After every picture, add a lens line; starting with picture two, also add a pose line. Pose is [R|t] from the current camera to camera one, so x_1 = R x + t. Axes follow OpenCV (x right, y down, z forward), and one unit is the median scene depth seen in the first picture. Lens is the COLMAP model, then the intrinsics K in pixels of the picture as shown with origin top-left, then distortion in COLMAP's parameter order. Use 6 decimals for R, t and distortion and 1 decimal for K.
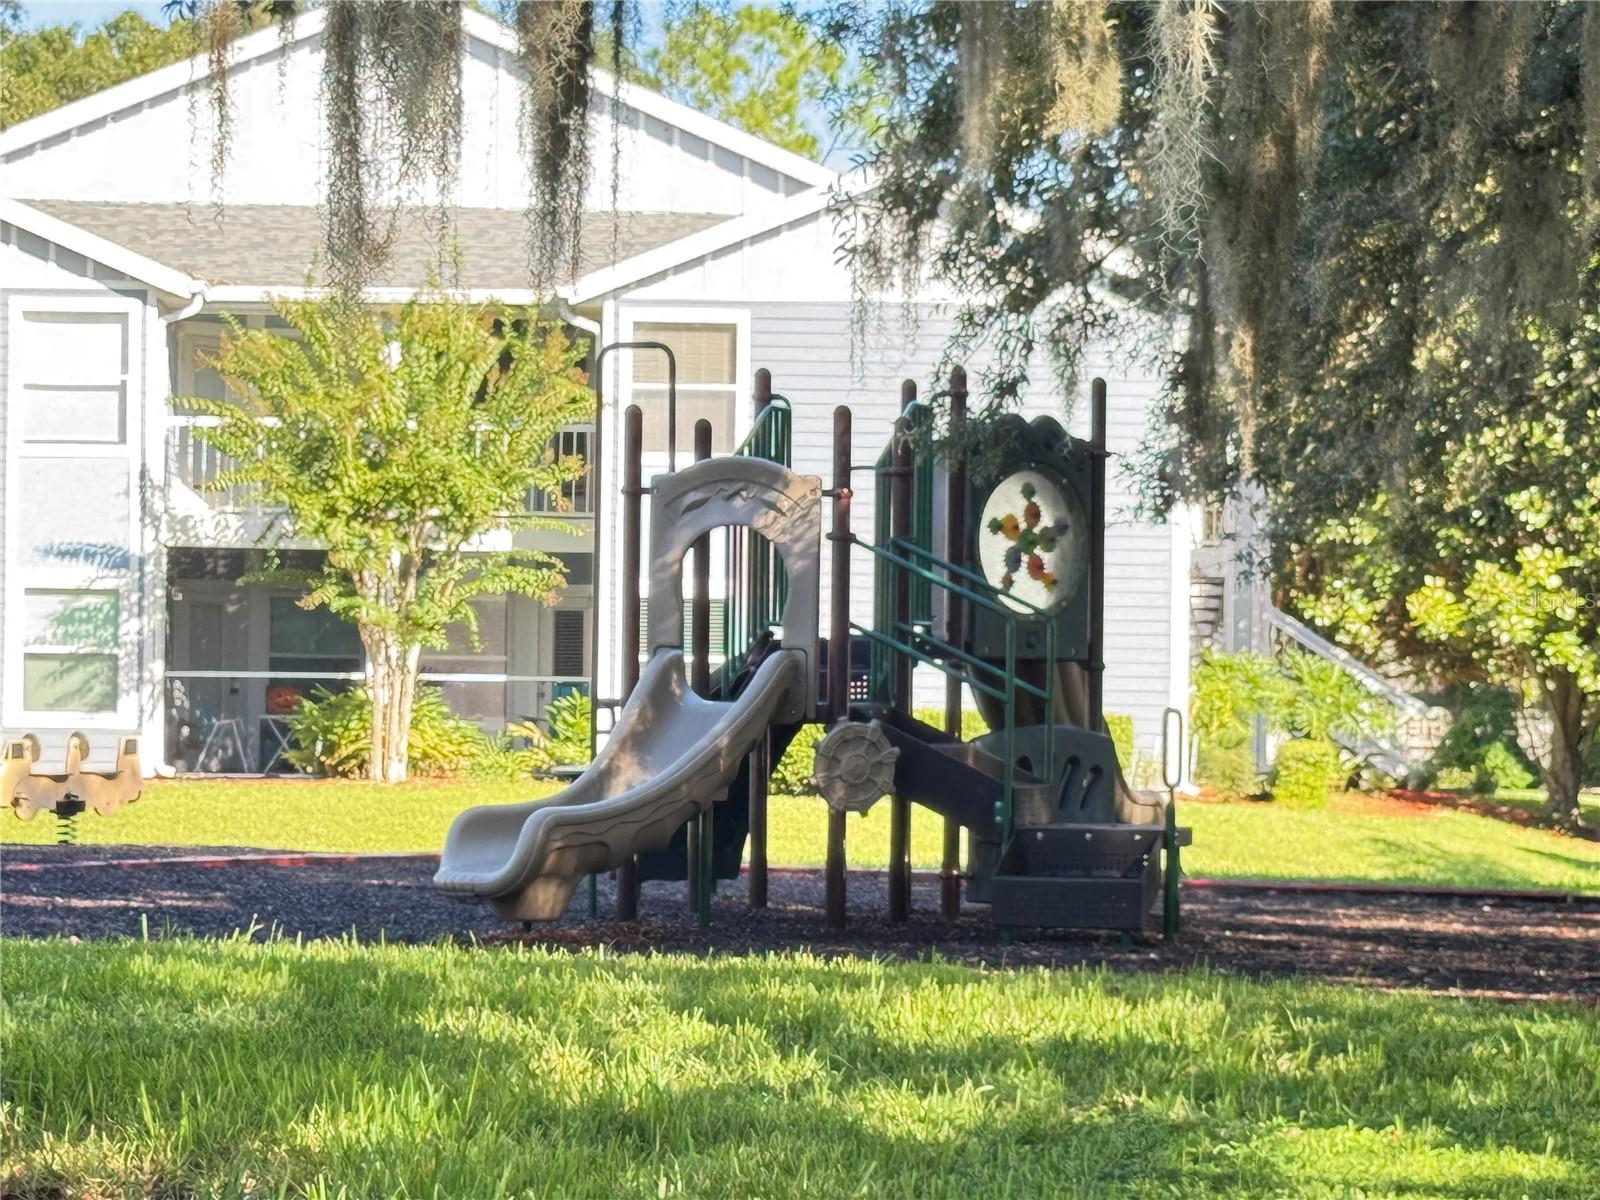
lens RADIAL K [[4730.0, 0, 799.8], [0, 4730.0, 600.0], [0, 0, 1]] dist [0.114546, 0.000000]
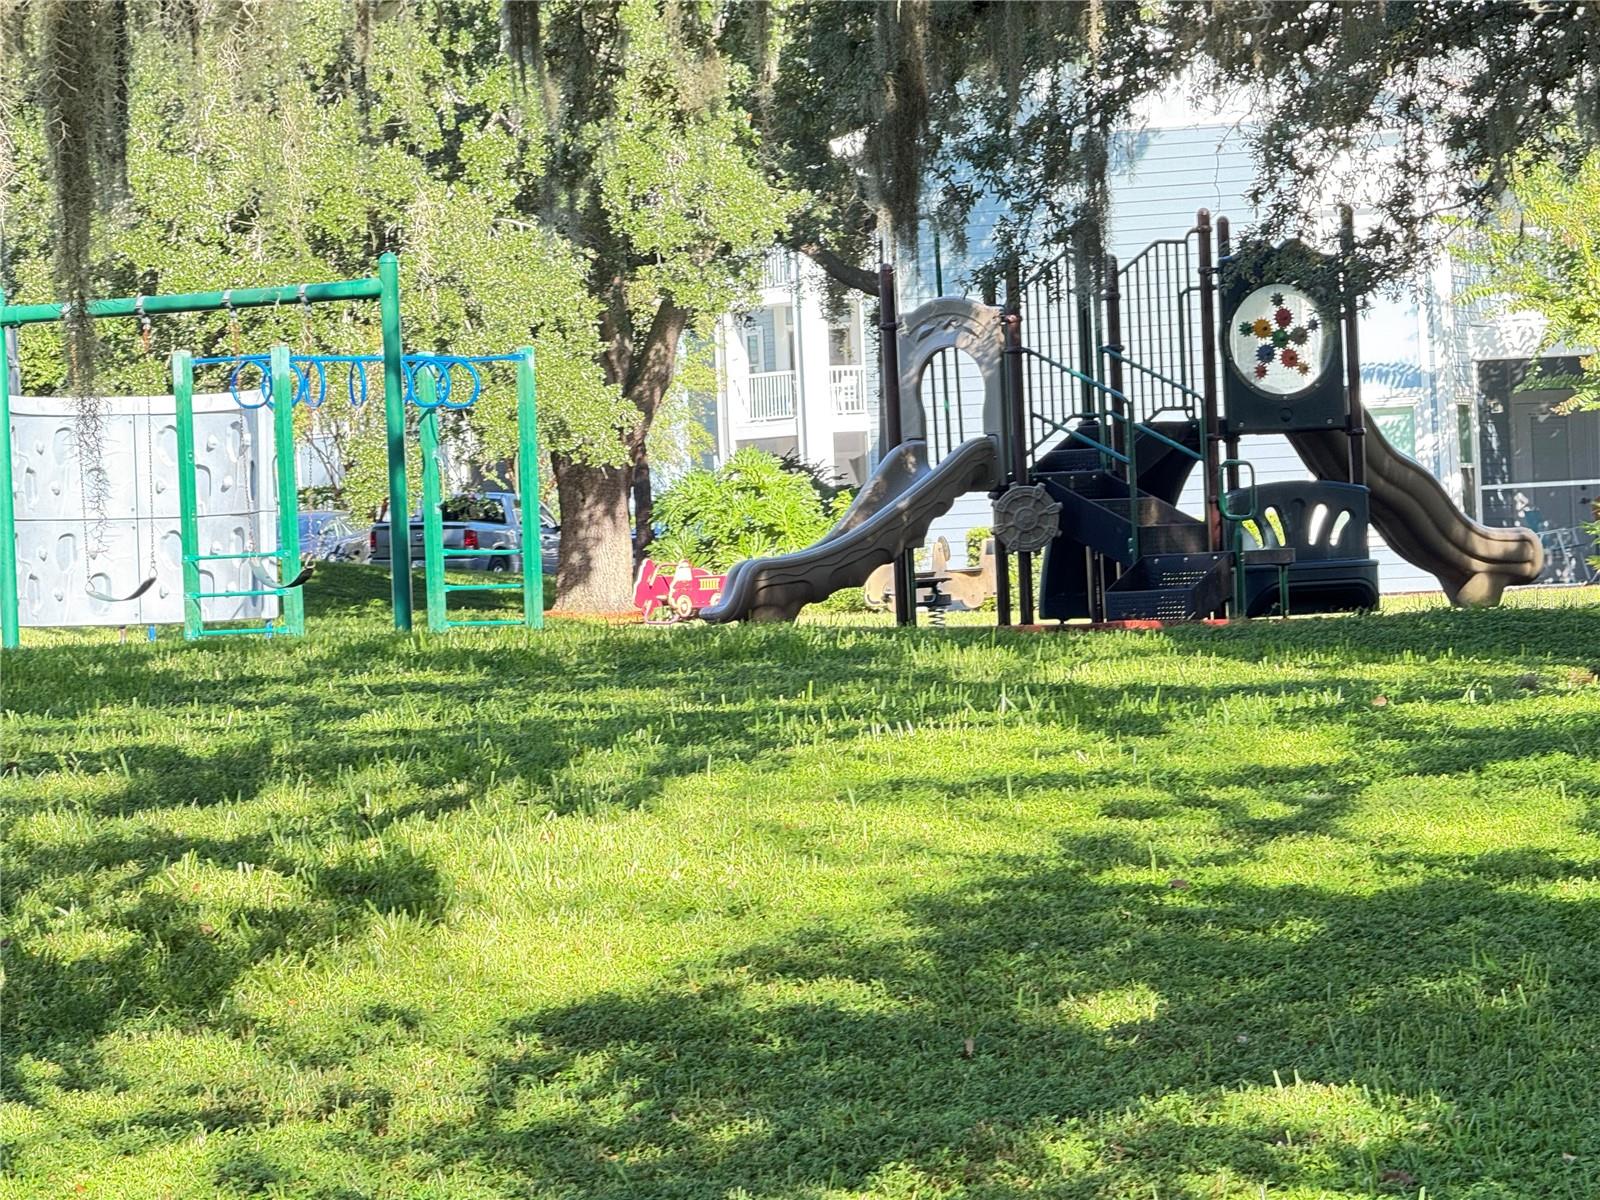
lens RADIAL K [[6054.6, 0, 800.1], [0, 6054.6, 599.9], [0, 0, 1]] dist [0.027030, 0.000000]
pose [[0.915120, -0.051429, -0.399888, 0.263026], [0.062854, 0.997902, 0.015499, 0.011168], [0.398252, -0.039318, 0.916433, -0.254982]]
